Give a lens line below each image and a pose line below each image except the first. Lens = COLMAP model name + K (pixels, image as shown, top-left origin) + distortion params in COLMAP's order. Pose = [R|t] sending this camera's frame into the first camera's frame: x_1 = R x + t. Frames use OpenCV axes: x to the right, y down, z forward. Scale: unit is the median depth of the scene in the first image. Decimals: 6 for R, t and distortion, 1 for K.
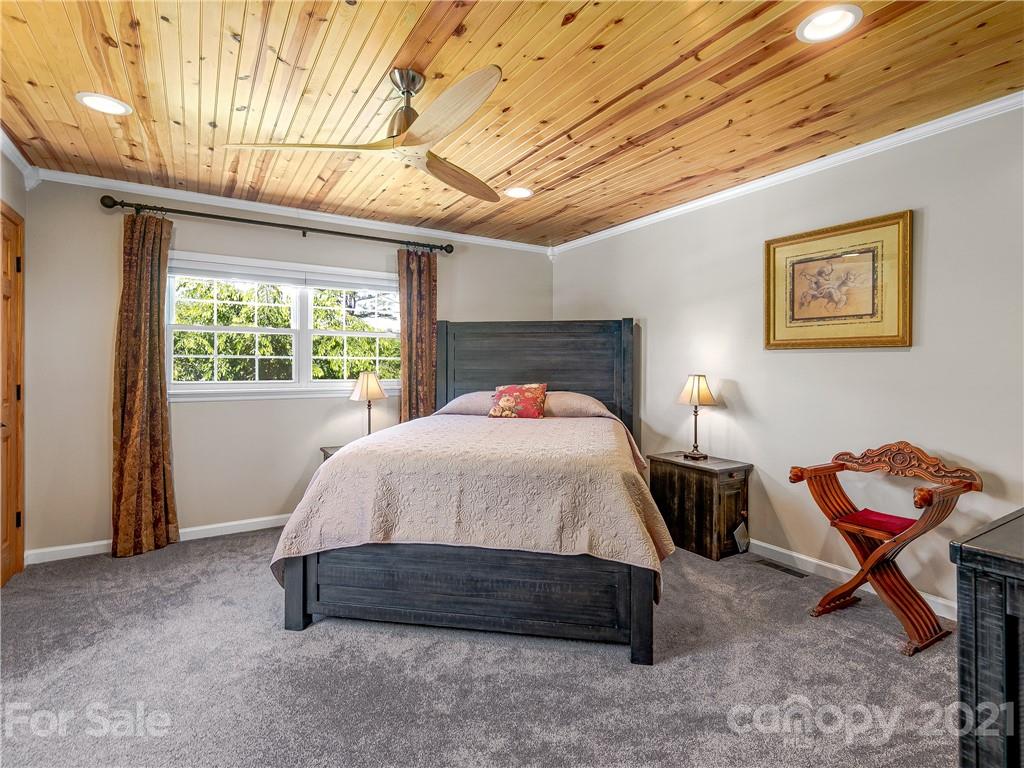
lens RADIAL K [[527.8, 0, 517.8], [0, 527.8, 365.6], [0, 0, 1]] dist [0.003904, 0.001029]
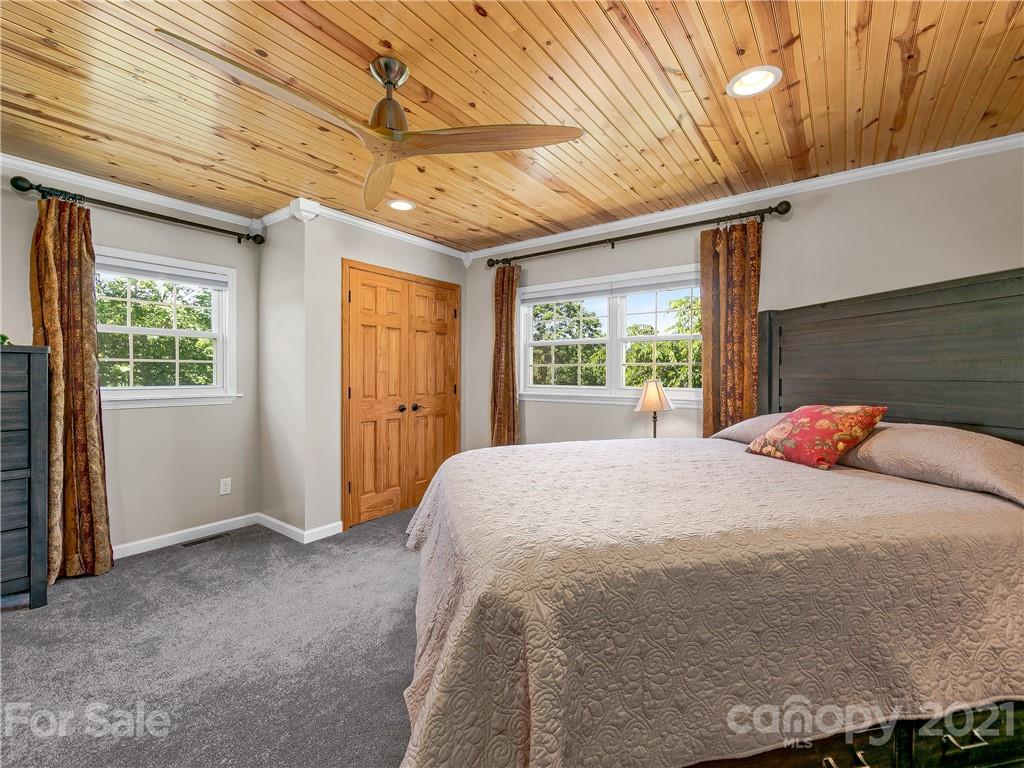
lens RADIAL K [[435.1, 0, 514.8], [0, 435.1, 380.4], [0, 0, 1]] dist [0.000352, -0.000036]
pose [[0.364370, 0.017062, -0.931098, 0.354777], [0.003977, 0.999795, 0.019877, -0.002594], [0.931246, -0.010945, 0.364227, 0.550307]]
